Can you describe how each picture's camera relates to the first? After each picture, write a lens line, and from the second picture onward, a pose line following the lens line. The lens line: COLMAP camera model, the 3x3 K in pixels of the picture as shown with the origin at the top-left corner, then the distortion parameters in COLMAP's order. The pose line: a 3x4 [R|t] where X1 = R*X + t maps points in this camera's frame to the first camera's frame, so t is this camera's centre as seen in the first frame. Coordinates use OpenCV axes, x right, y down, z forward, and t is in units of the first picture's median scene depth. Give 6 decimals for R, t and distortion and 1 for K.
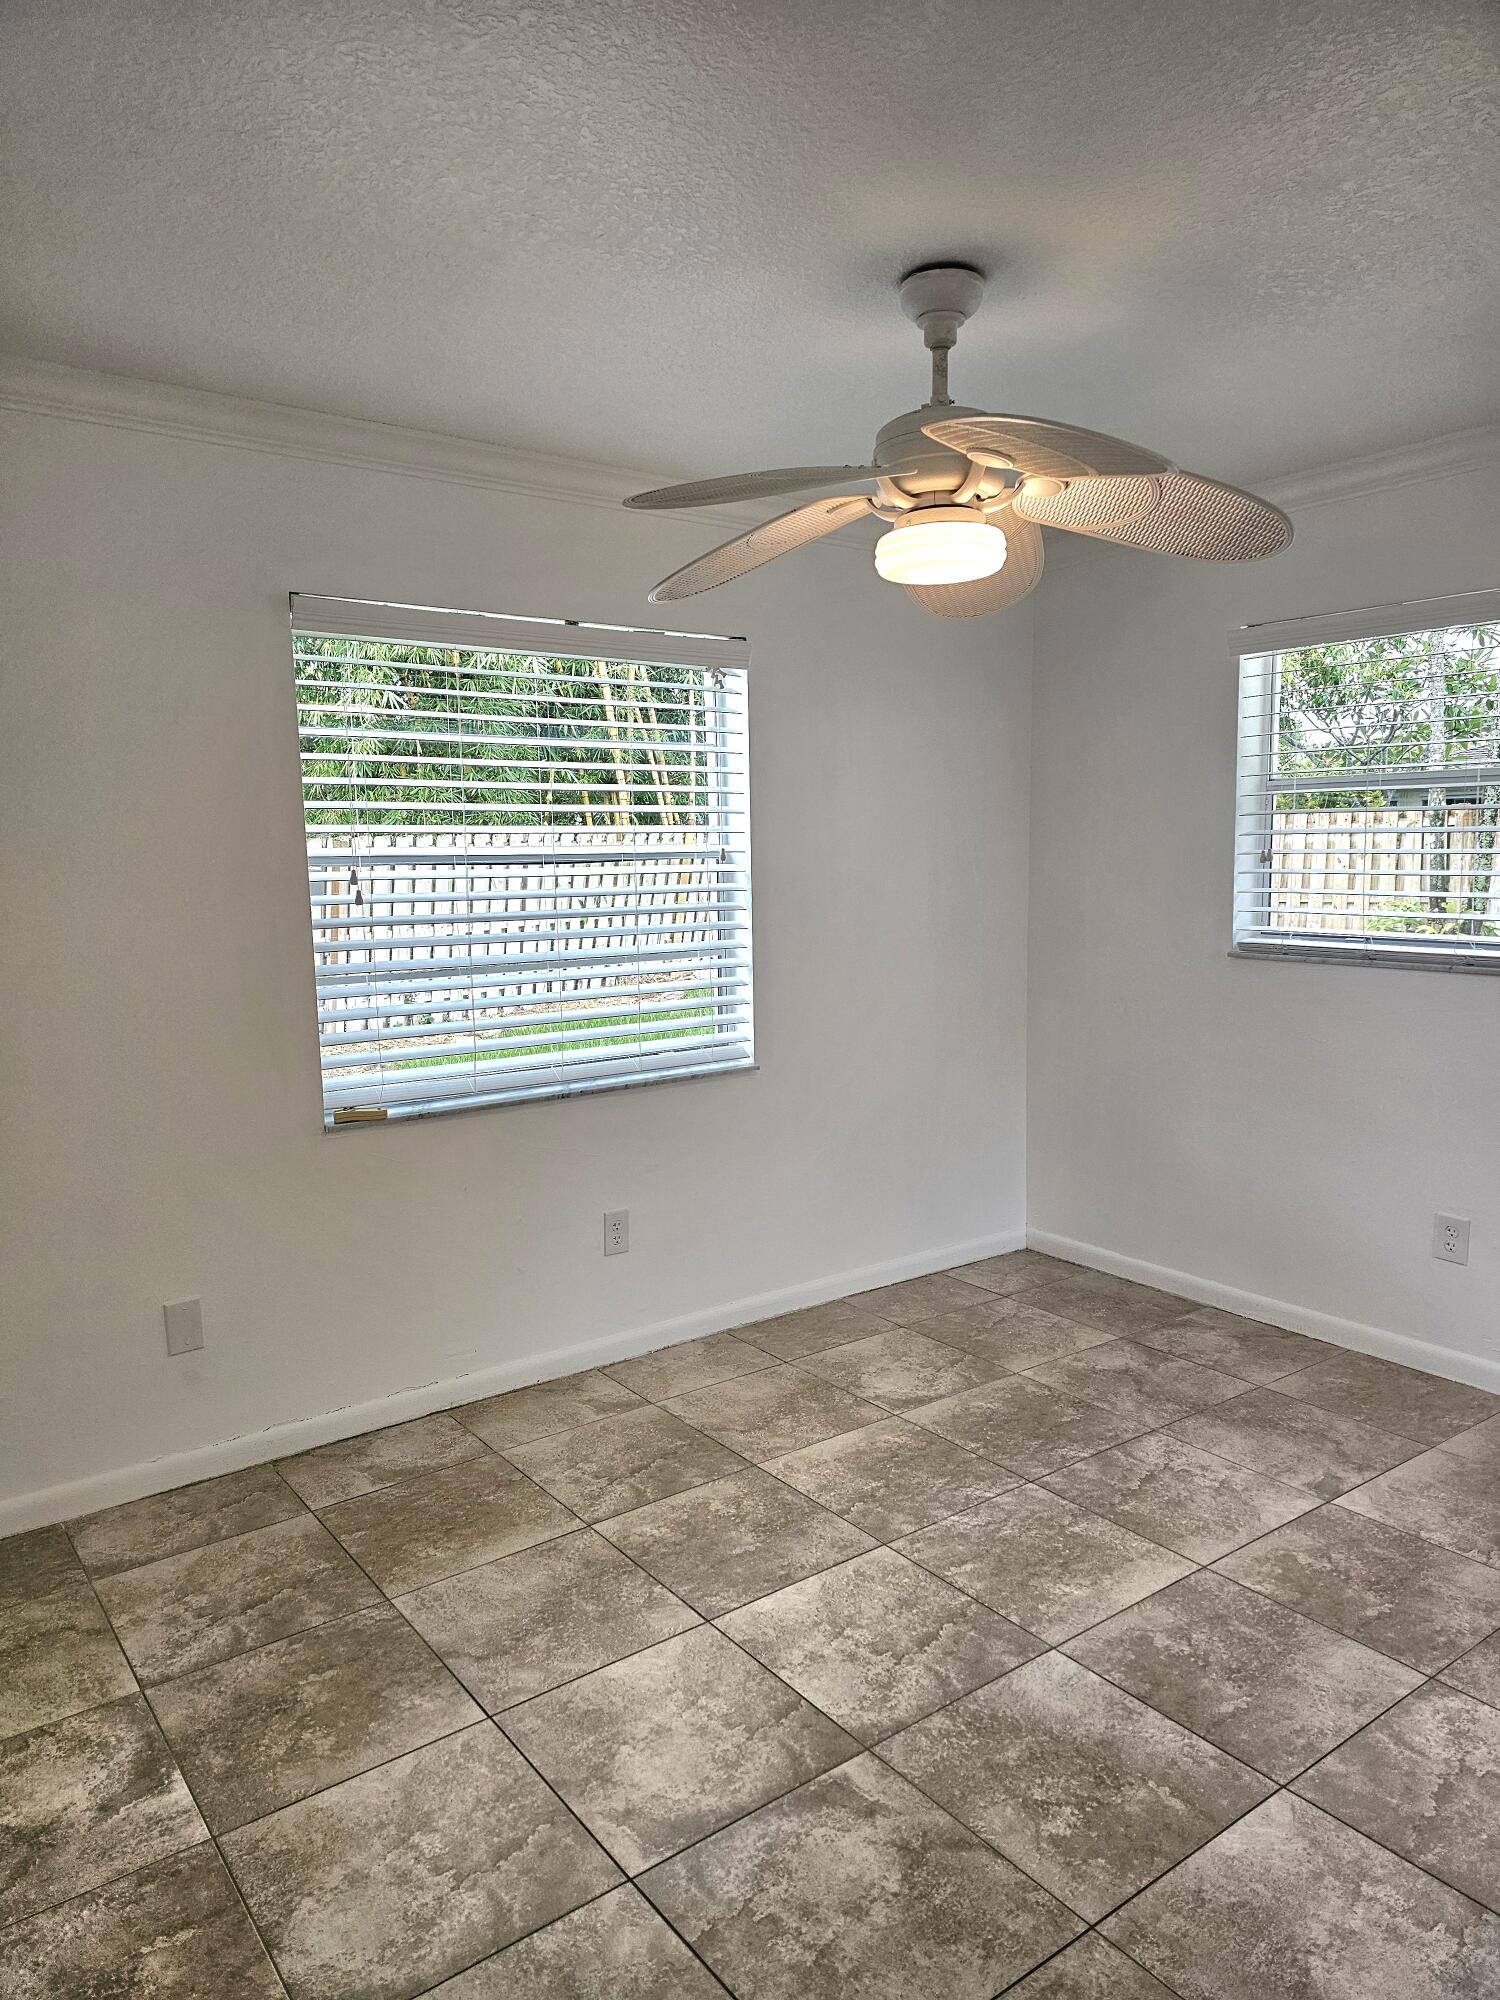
lens RADIAL K [[1343.3, 0, 748.1], [0, 1343.3, 1046.4], [0, 0, 1]] dist [0.064054, -0.045194]
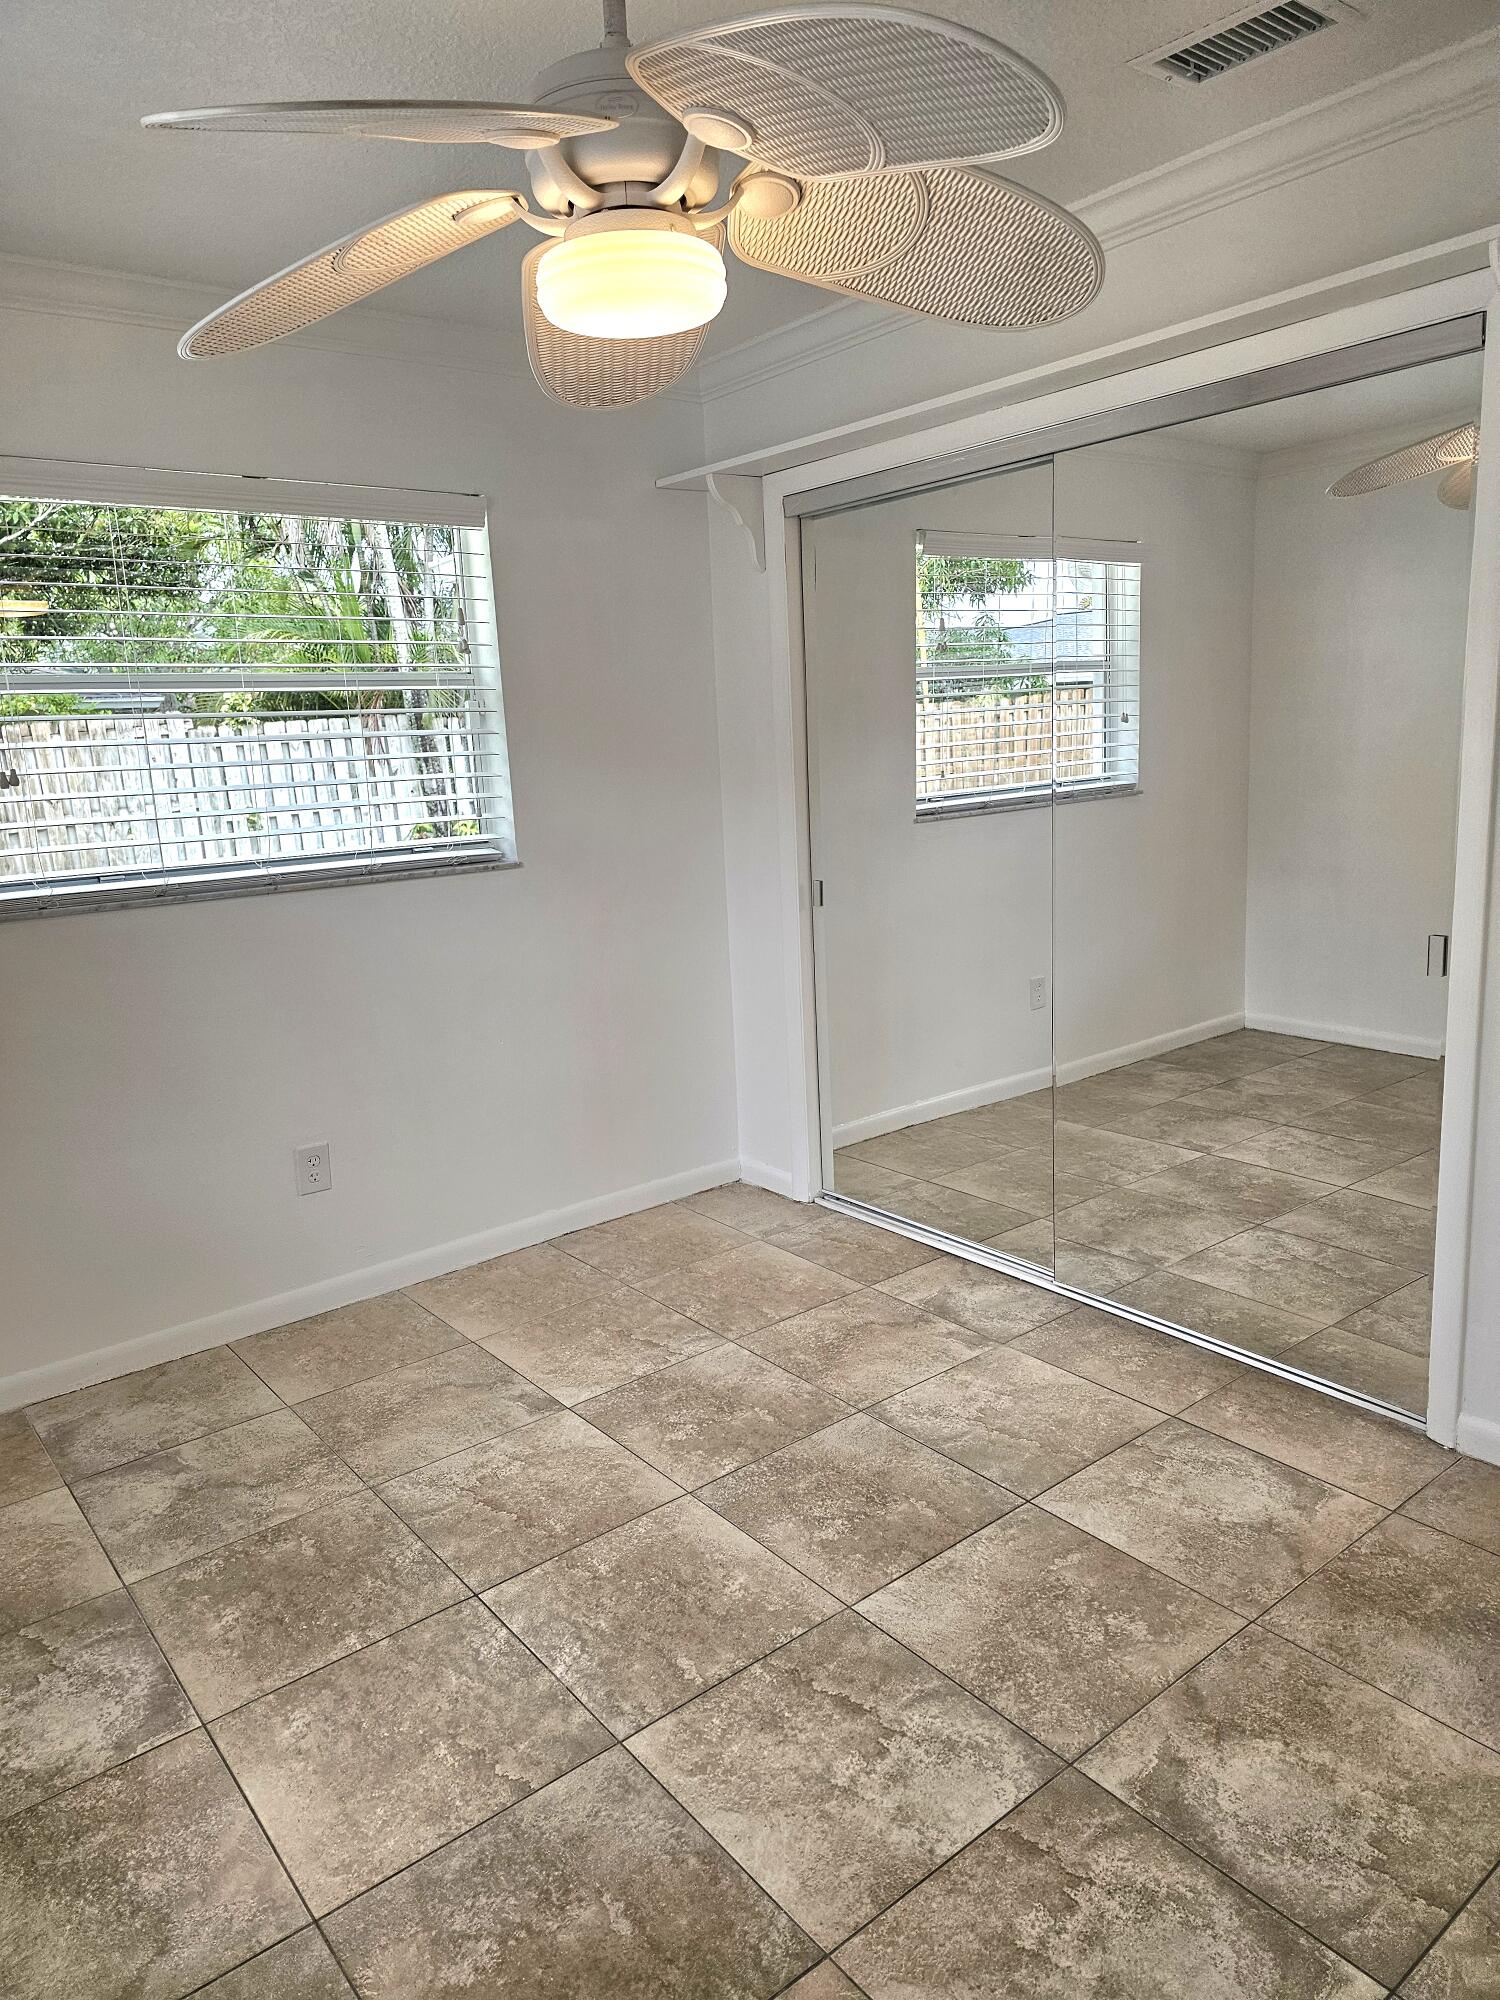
lens RADIAL K [[1343.3, 0, 742.4], [0, 1343.3, 997.0], [0, 0, 1]] dist [0.064054, -0.045194]
pose [[-0.029159, -0.182746, 0.982728, -0.520716], [0.195794, 0.963056, 0.184897, -0.117798], [-0.980211, 0.197804, 0.007698, 0.861549]]
